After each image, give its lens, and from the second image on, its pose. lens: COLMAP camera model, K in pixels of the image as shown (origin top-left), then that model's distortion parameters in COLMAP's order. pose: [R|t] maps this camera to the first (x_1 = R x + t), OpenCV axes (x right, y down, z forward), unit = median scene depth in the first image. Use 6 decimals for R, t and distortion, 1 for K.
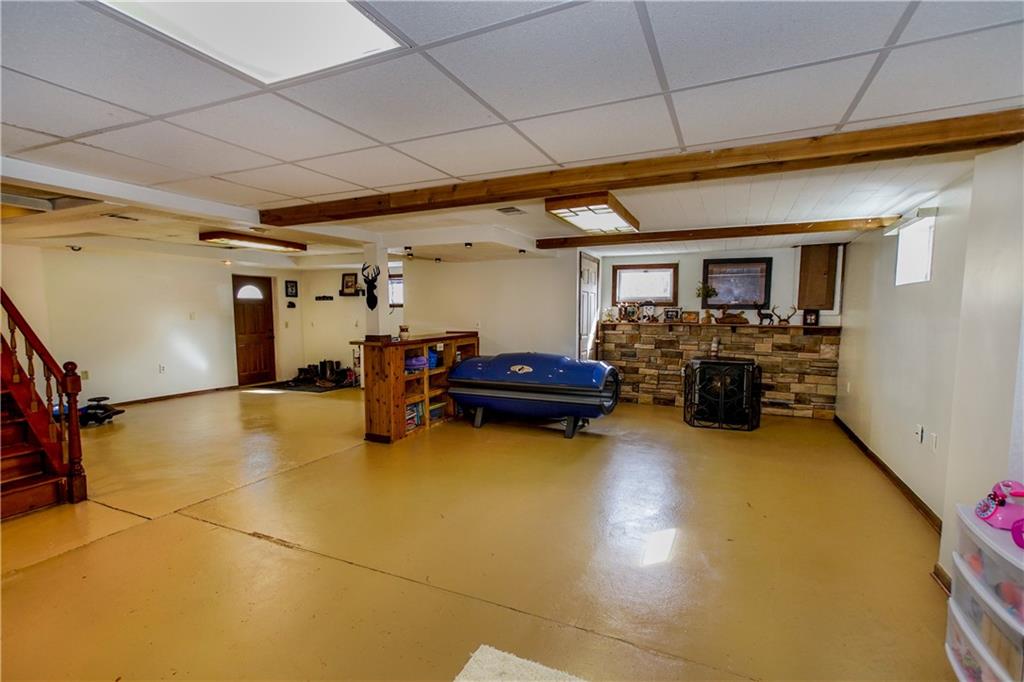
lens RADIAL K [[479.9, 0, 506.9], [0, 479.9, 348.6], [0, 0, 1]] dist [-0.008777, 0.011513]
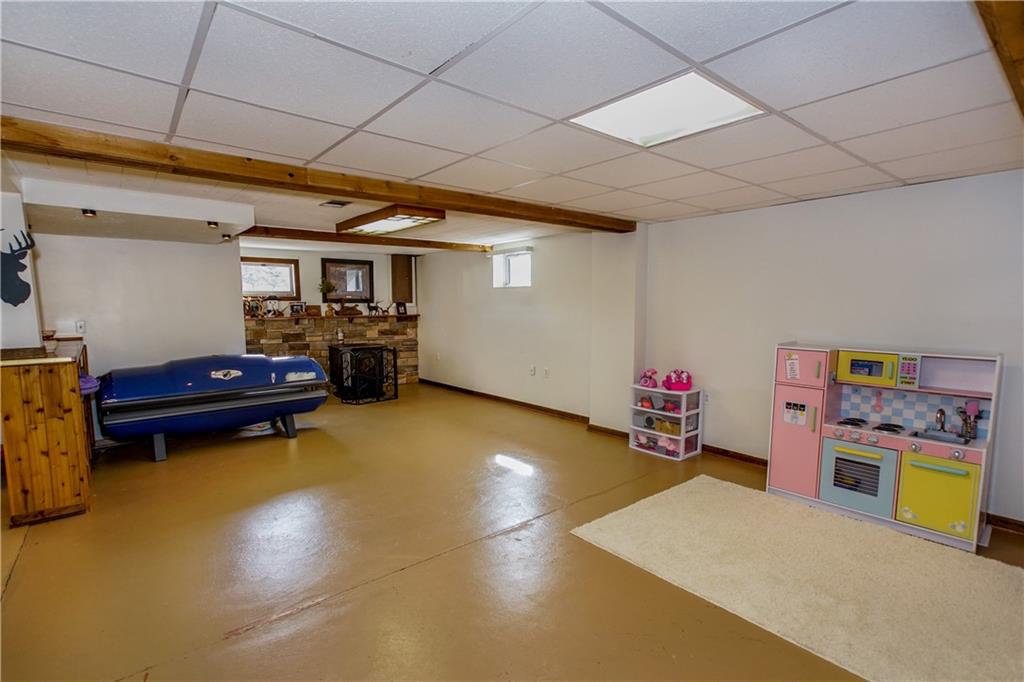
lens RADIAL K [[479.9, 0, 505.7], [0, 479.9, 343.7], [0, 0, 1]] dist [-0.008777, 0.011513]
pose [[0.436354, -0.081994, 0.896032, -0.426756], [0.083211, 0.995249, 0.050551, -0.010768], [-0.895919, 0.052501, 0.441103, 0.148930]]
